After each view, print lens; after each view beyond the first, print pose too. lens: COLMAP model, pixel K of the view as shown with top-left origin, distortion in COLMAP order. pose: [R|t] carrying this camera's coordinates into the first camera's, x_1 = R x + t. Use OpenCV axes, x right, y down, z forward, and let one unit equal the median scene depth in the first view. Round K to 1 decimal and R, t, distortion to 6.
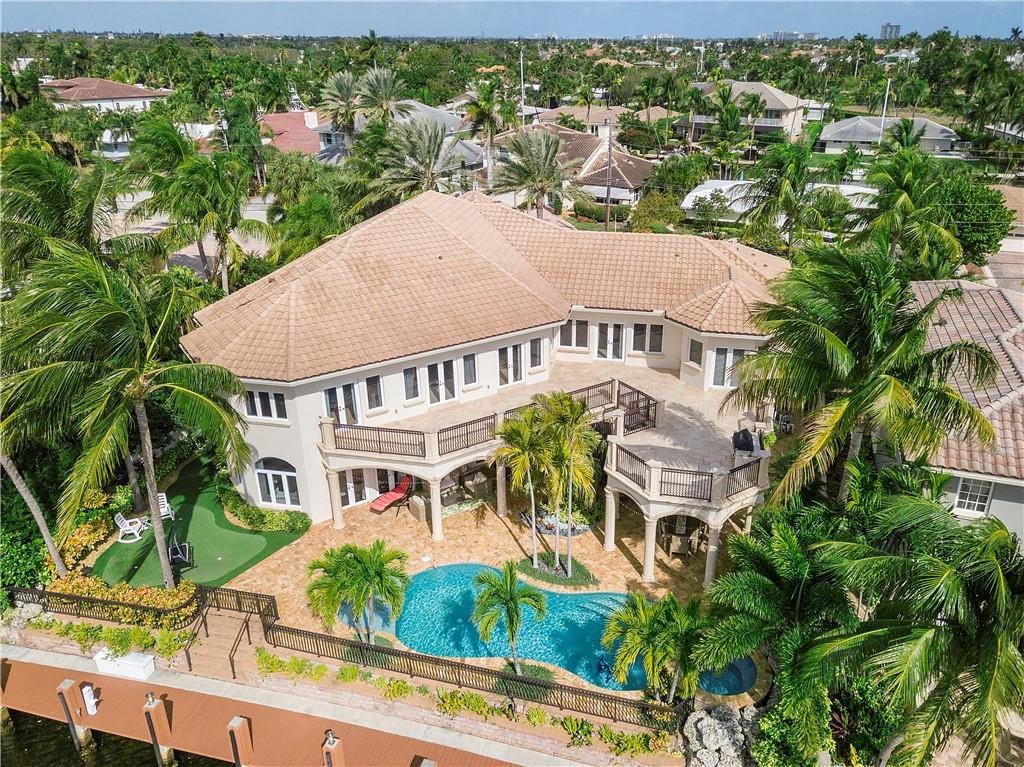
lens RADIAL K [[790.9, 0, 530.0], [0, 790.9, 355.5], [0, 0, 1]] dist [0.031712, 0.003958]
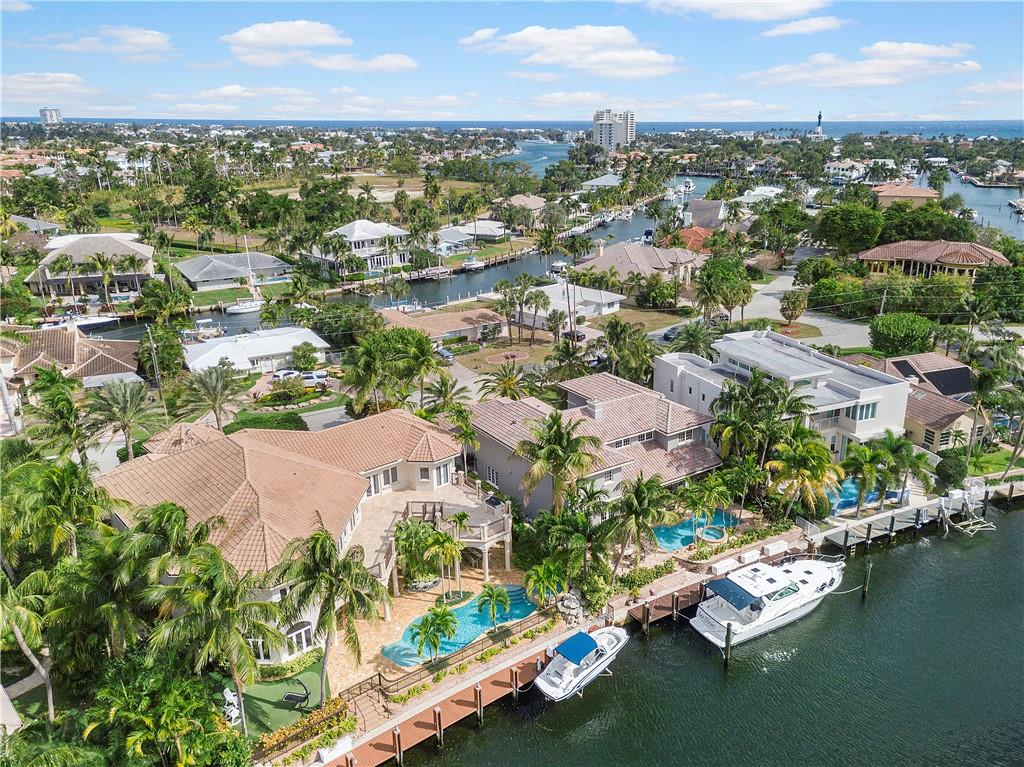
lens RADIAL K [[790.9, 0, 521.6], [0, 790.9, 379.5], [0, 0, 1]] dist [0.031712, 0.003958]
pose [[0.606512, -0.258644, 0.751829, -1.058347], [0.315221, 0.946339, 0.071265, -0.291137], [-0.729917, 0.193769, 0.655496, -0.454396]]
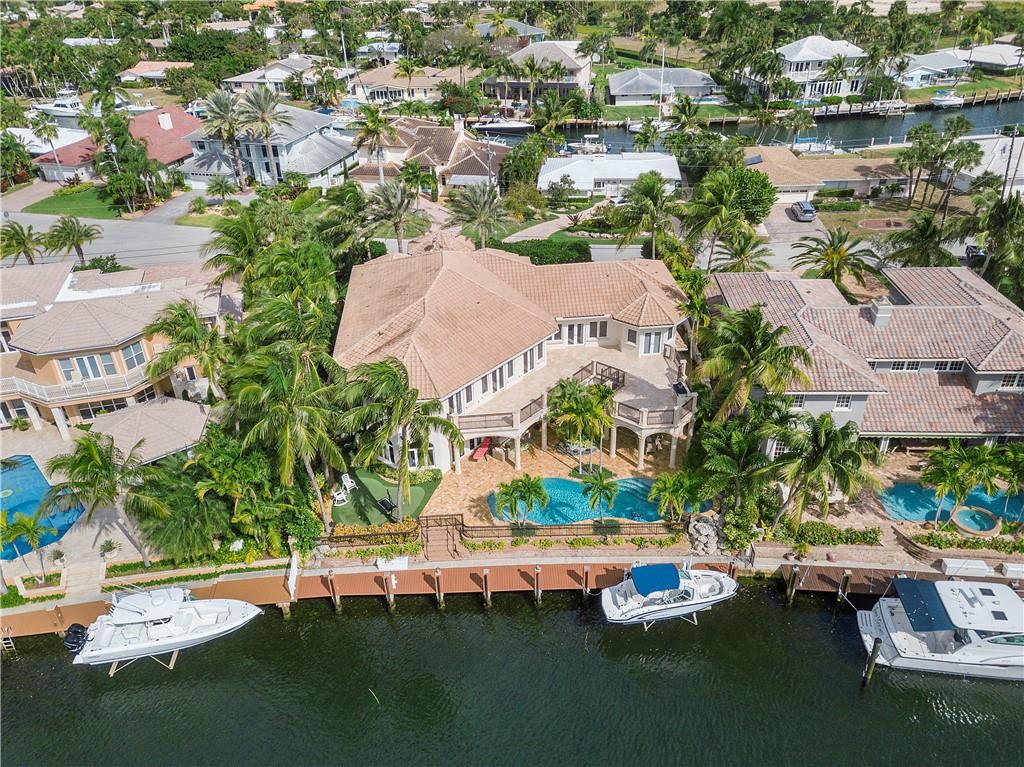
lens RADIAL K [[748.4, 0, 505.5], [0, 748.4, 383.1], [0, 0, 1]] dist [0.039819, -0.005061]
pose [[0.965710, -0.165842, 0.199754, -0.414069], [0.136475, 0.978784, 0.152830, -0.199758], [-0.220861, -0.120328, 0.967854, -0.538349]]
